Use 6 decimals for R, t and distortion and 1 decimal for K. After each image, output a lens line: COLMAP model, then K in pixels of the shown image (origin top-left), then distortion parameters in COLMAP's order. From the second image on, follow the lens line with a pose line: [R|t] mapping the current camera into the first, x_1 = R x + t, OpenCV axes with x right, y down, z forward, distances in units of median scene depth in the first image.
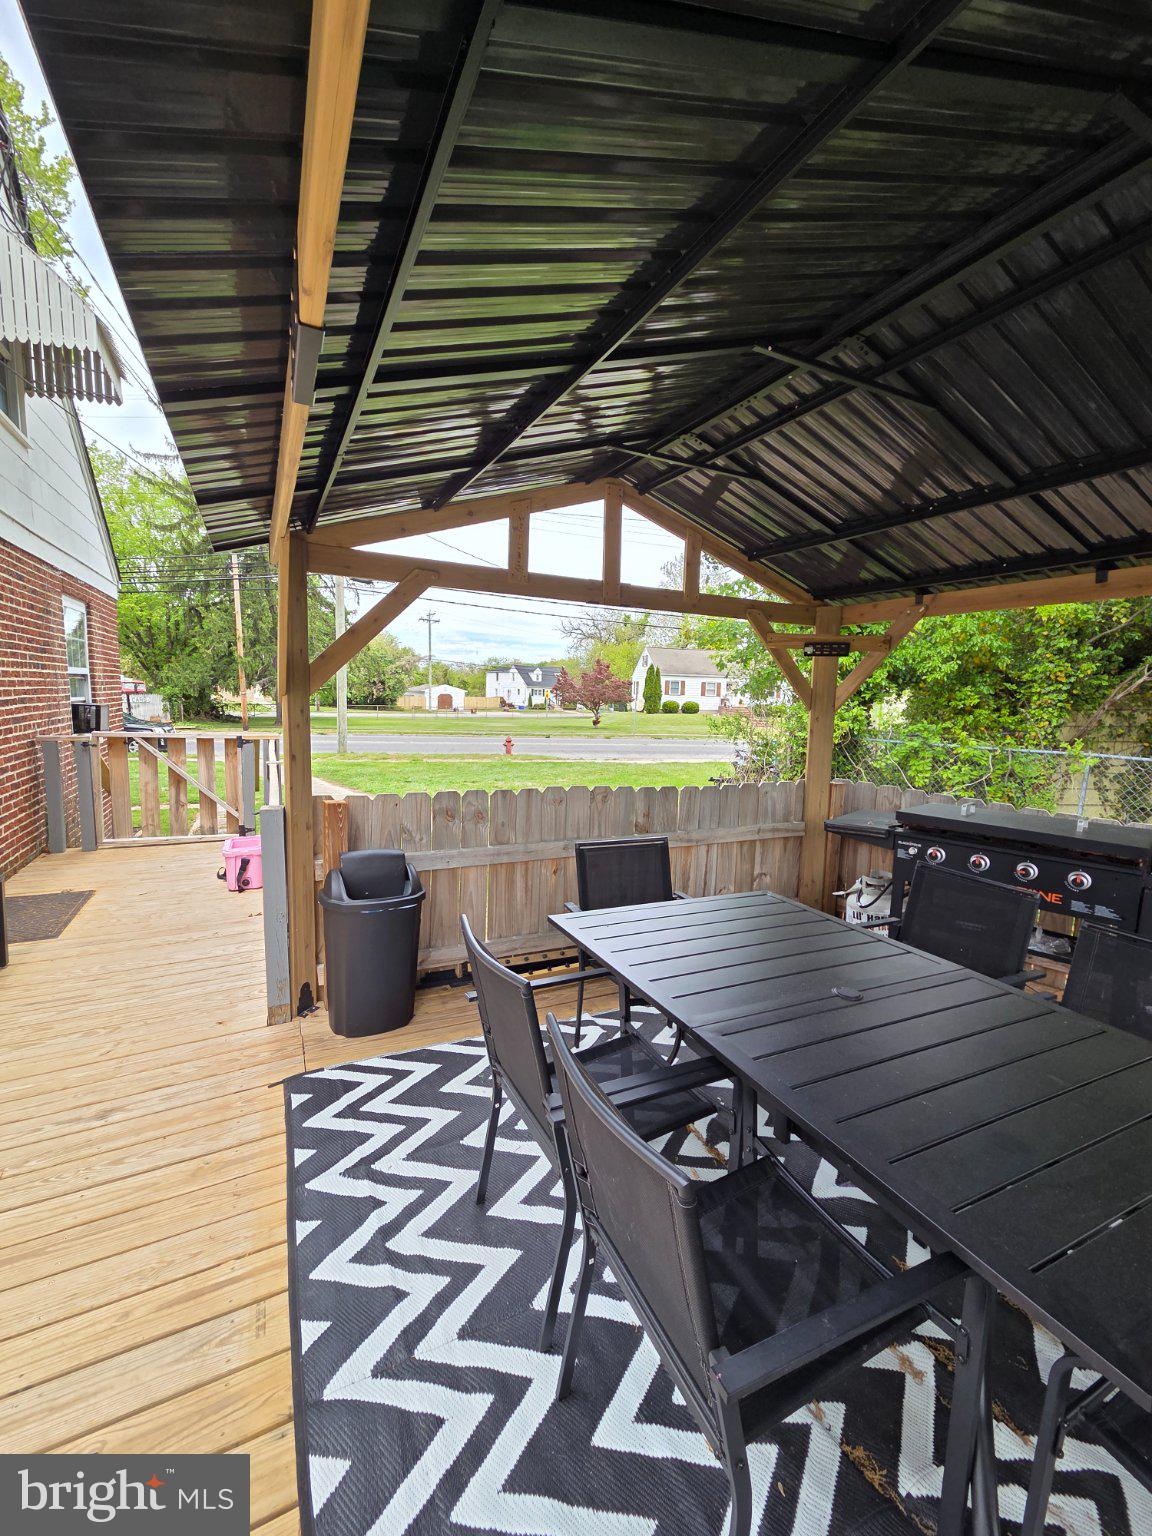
lens RADIAL K [[624.7, 0, 580.4], [0, 624.7, 765.3], [0, 0, 1]] dist [0.015622, 0.000220]
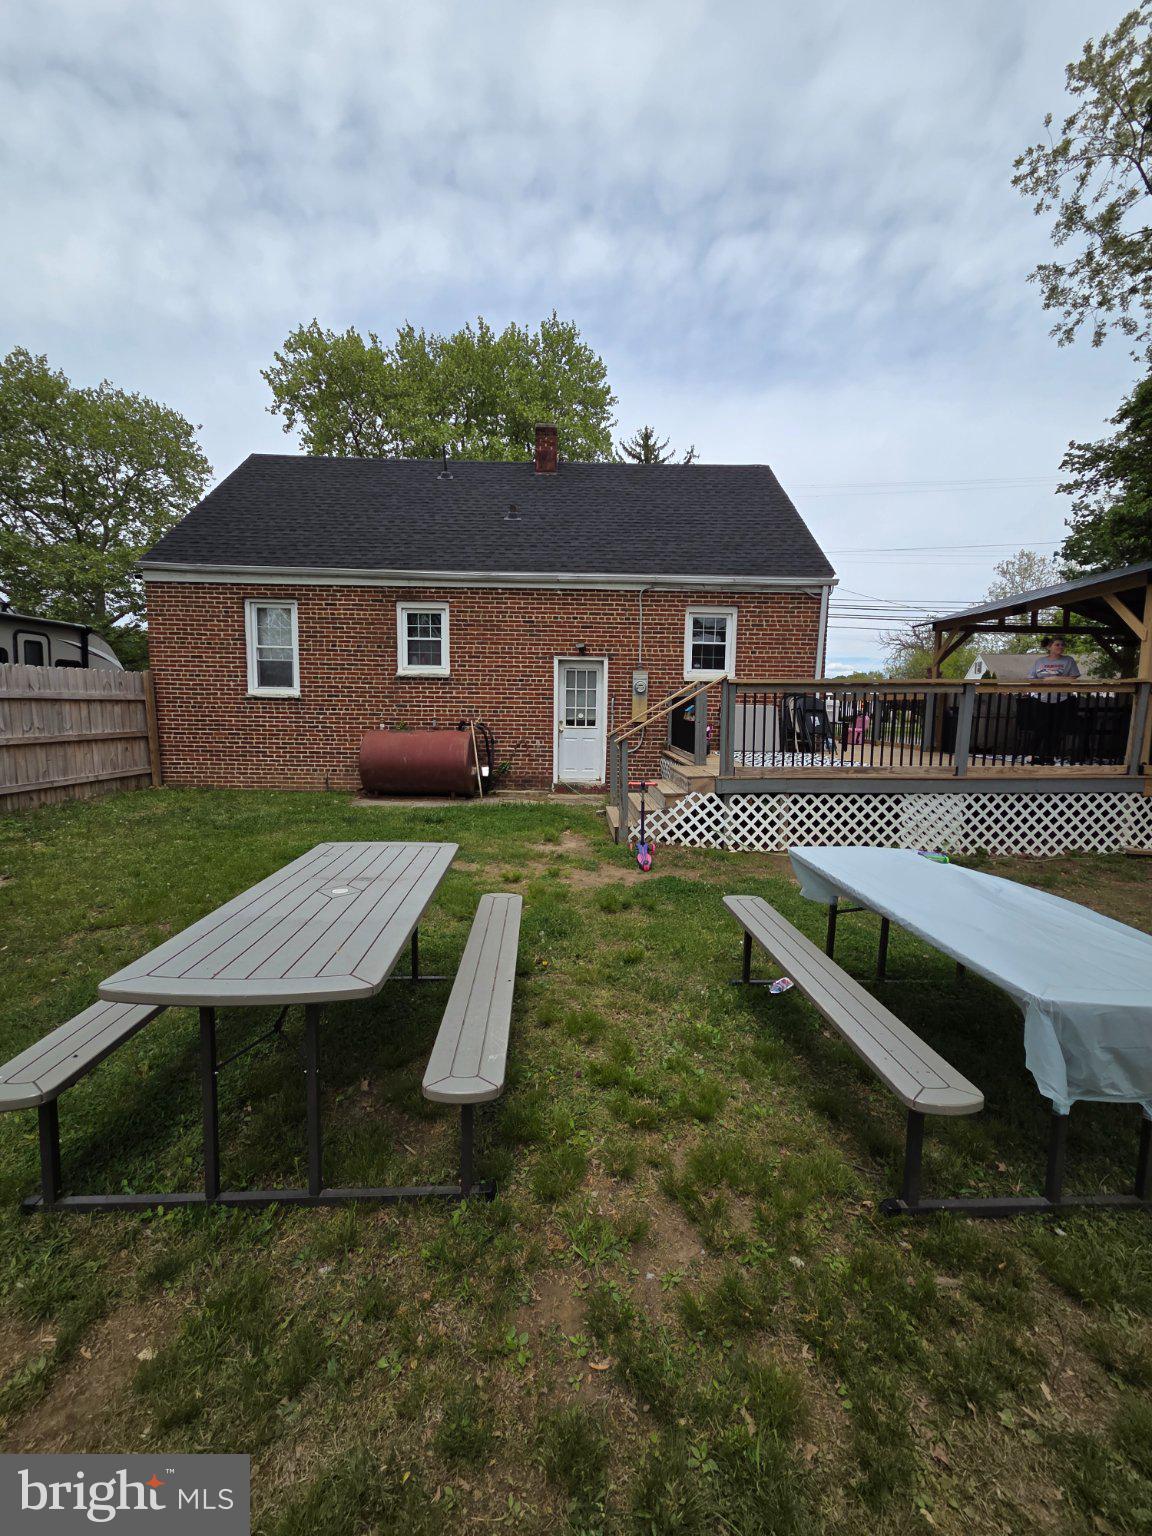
lens RADIAL K [[624.7, 0, 577.6], [0, 624.7, 766.7], [0, 0, 1]] dist [0.015622, 0.000220]
pose [[0.904977, 0.023909, -0.424788, -0.045083], [-0.035680, 0.999168, -0.019777, 0.032000], [0.423962, 0.033054, 0.905077, -0.163609]]
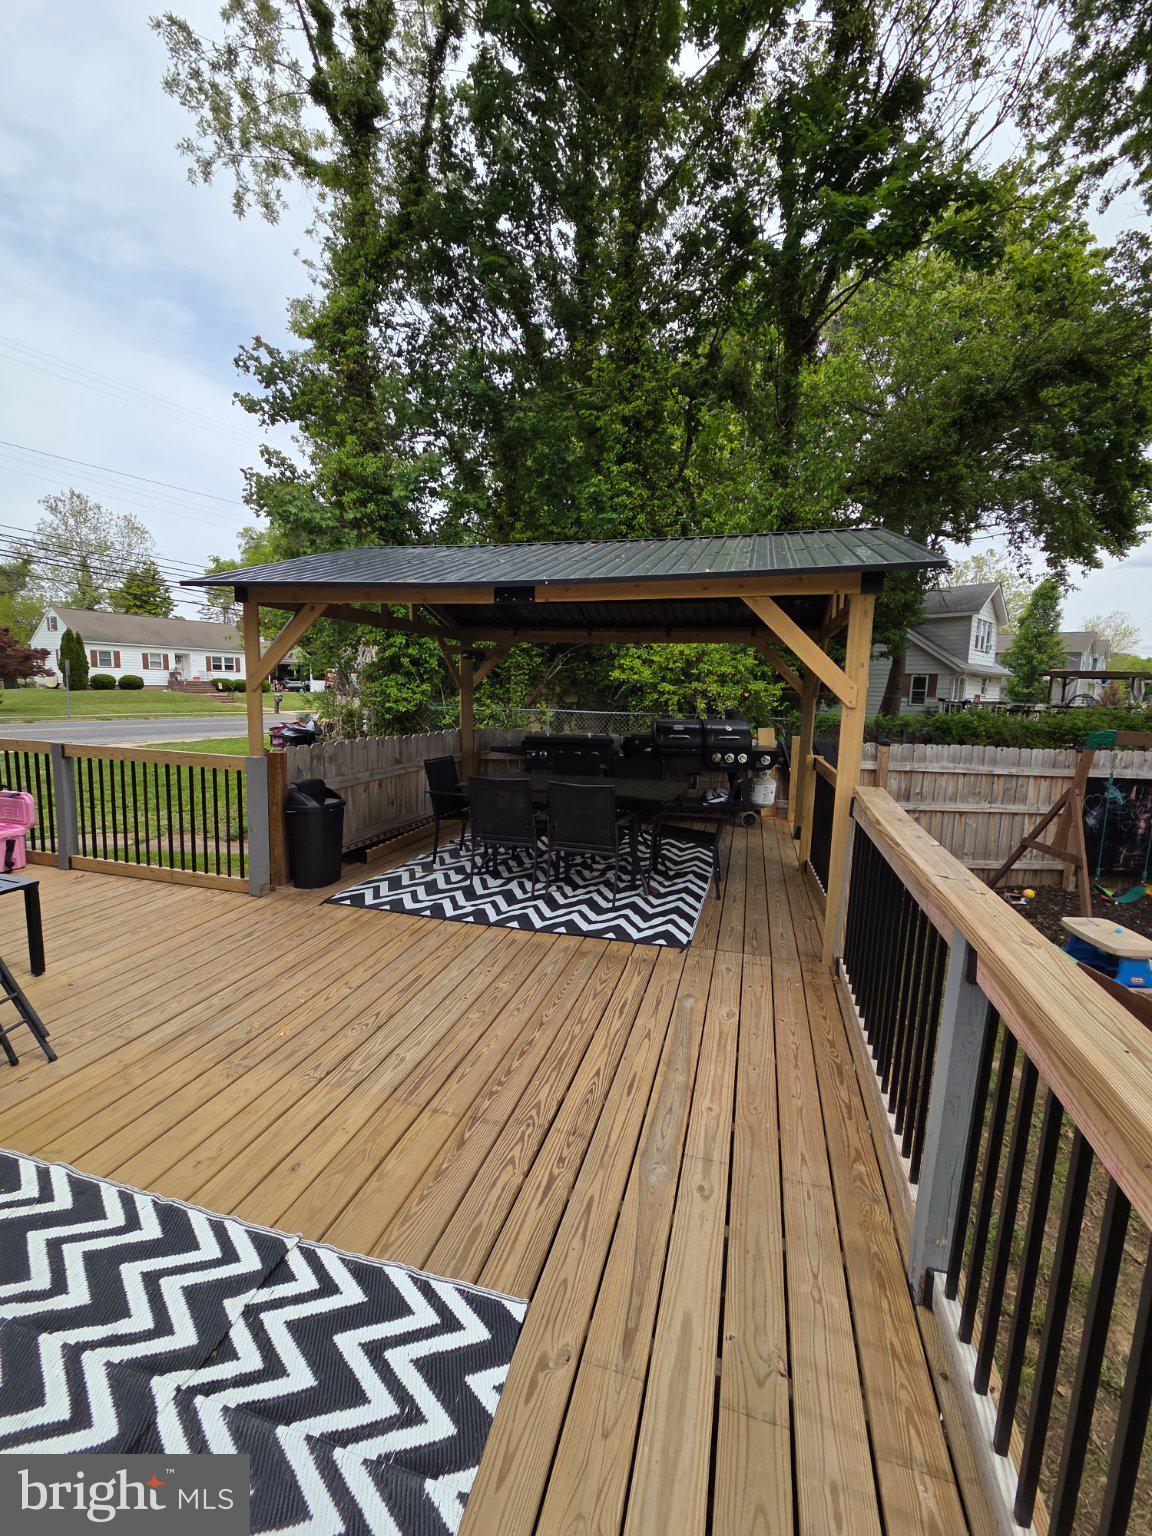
lens RADIAL K [[624.7, 0, 576.5], [0, 624.7, 769.1], [0, 0, 1]] dist [0.015622, 0.000220]
pose [[0.671899, -0.109222, 0.732545, -0.060064], [0.074244, 0.994017, 0.080109, 0.001855], [-0.736912, 0.000562, 0.675988, -0.034775]]
